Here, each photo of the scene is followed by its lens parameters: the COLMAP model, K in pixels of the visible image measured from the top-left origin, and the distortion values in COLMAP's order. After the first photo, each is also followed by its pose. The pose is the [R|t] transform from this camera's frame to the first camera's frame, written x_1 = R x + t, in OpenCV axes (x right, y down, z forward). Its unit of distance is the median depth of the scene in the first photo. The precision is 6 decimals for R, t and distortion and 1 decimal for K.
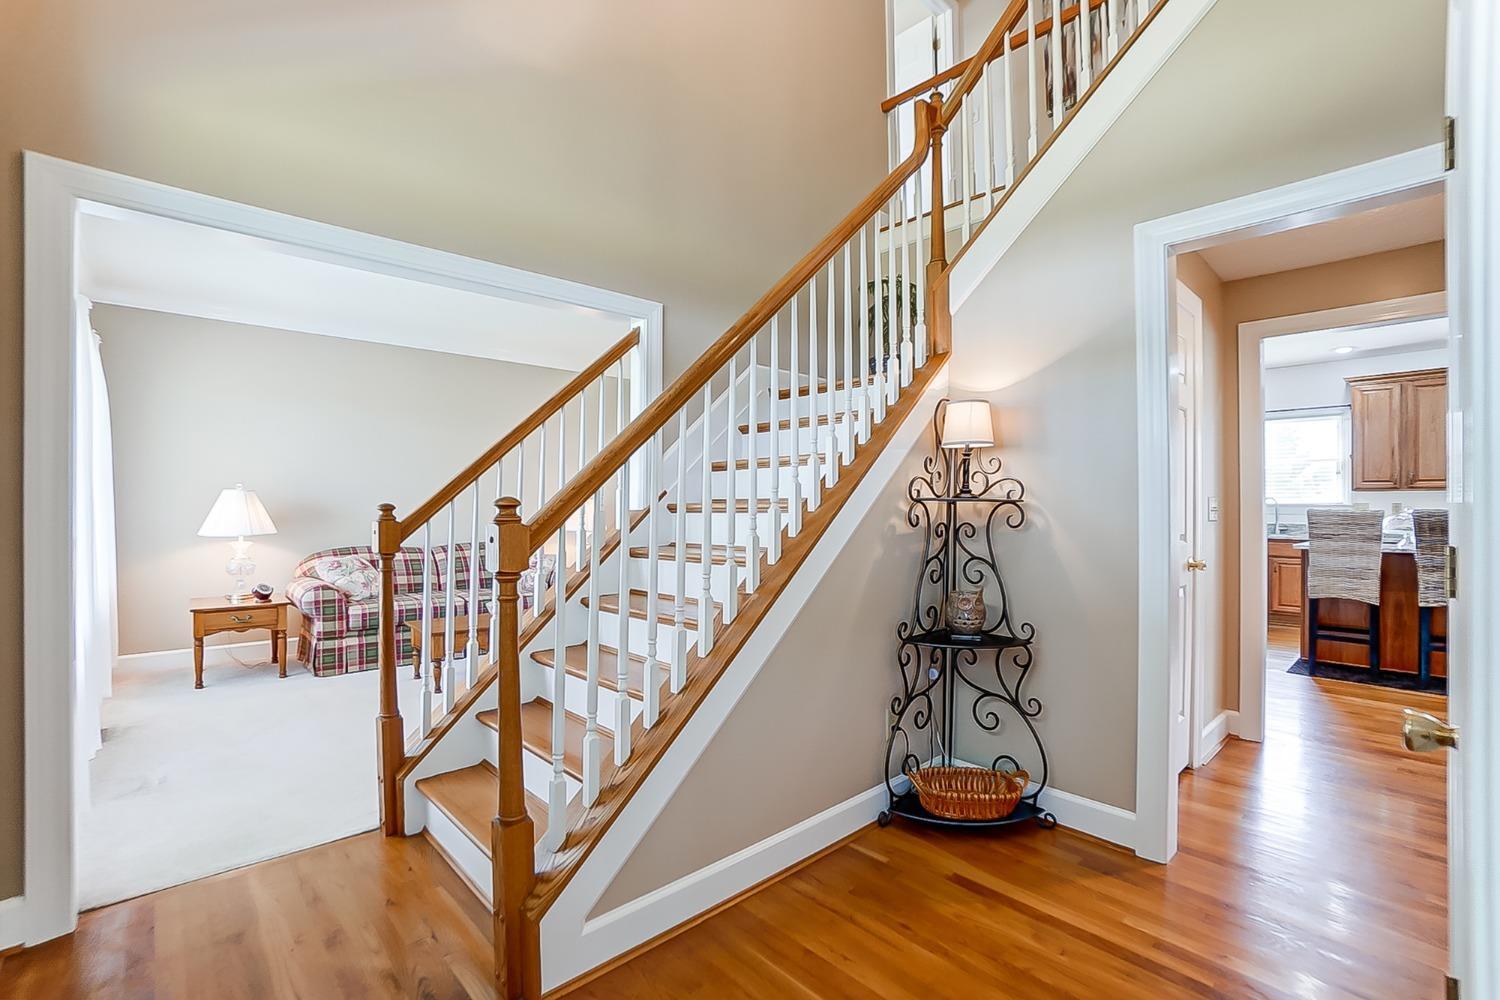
lens RADIAL K [[666.1, 0, 744.4], [0, 666.1, 506.7], [0, 0, 1]] dist [-0.070246, 0.023272]
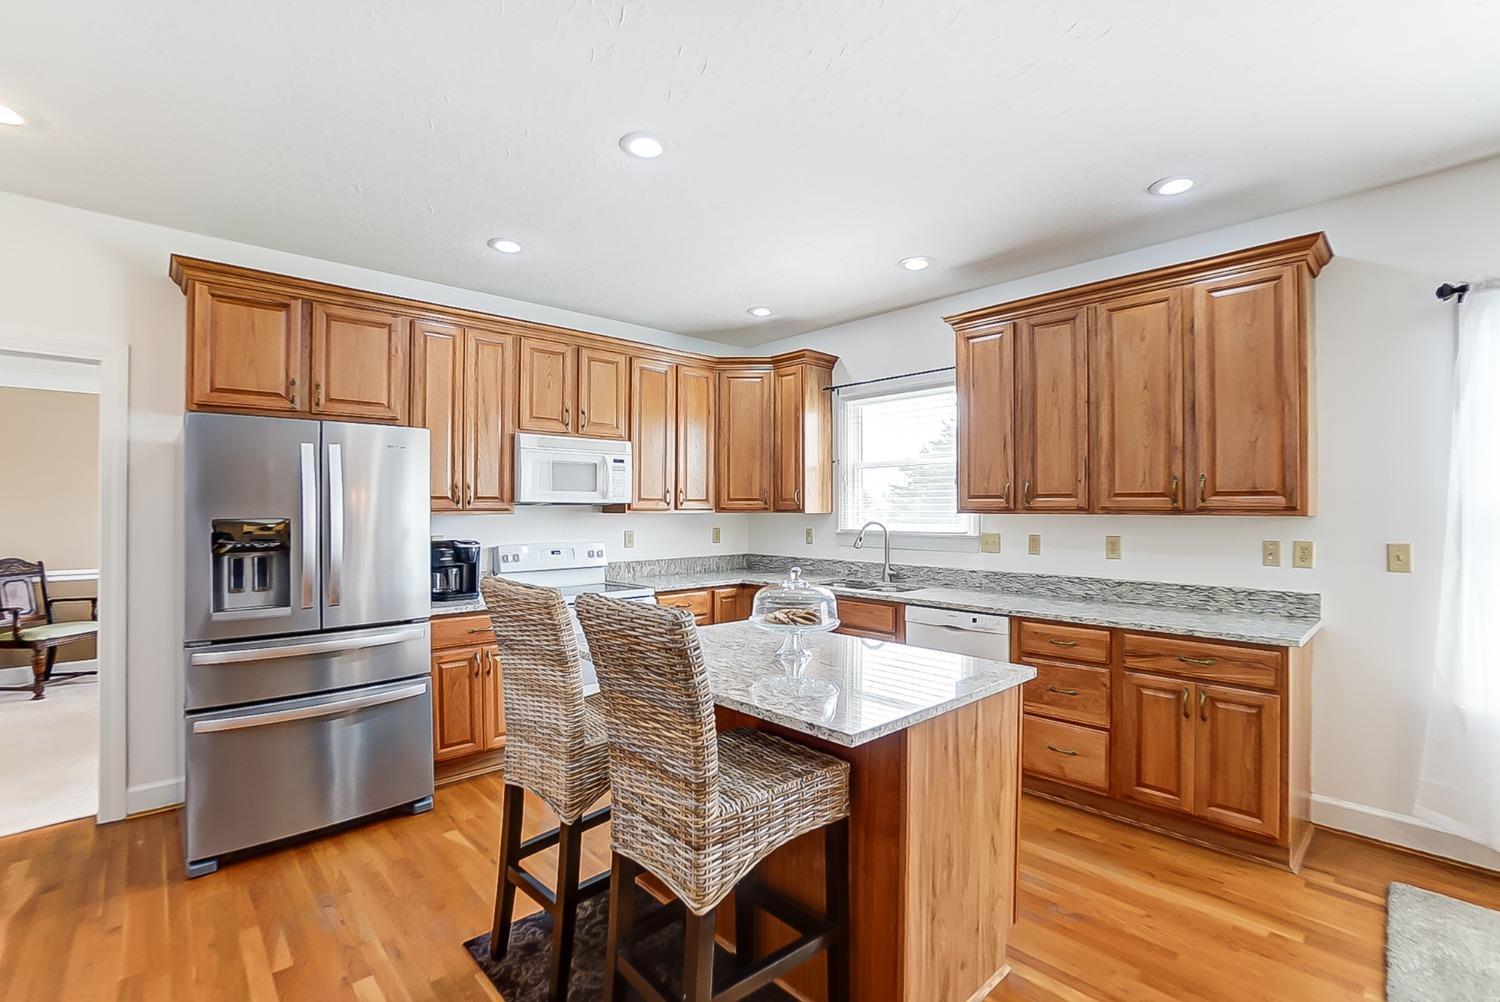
lens RADIAL K [[666.1, 0, 744.4], [0, 666.1, 507.7], [0, 0, 1]] dist [-0.070246, 0.023272]
pose [[0.999958, 0.000520, -0.009182, 0.797803], [-0.000571, 0.999984, -0.005639, -0.027559], [0.009179, 0.005644, 0.999942, 0.417082]]
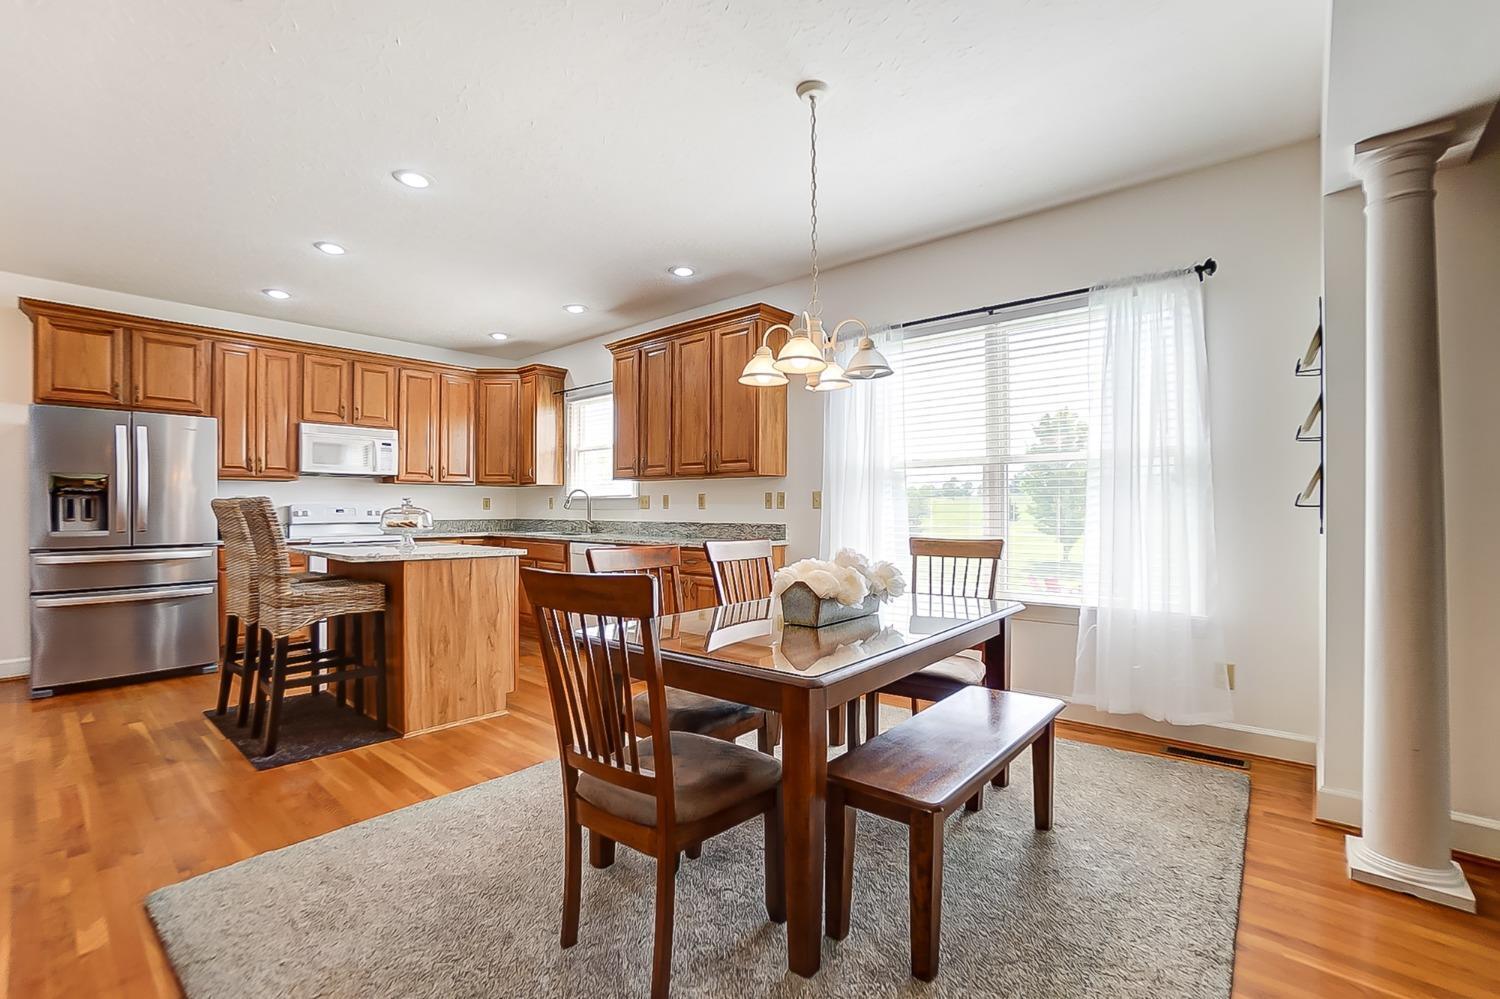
lens RADIAL K [[653.3, 0, 749.5], [0, 653.3, 513.7], [0, 0, 1]] dist [-0.071407, 0.021011]
pose [[0.993524, -0.000507, 0.113619, 1.075860], [-0.000113, 0.999985, 0.005453, 0.014603], [-0.113620, -0.005430, 0.993509, 0.135052]]
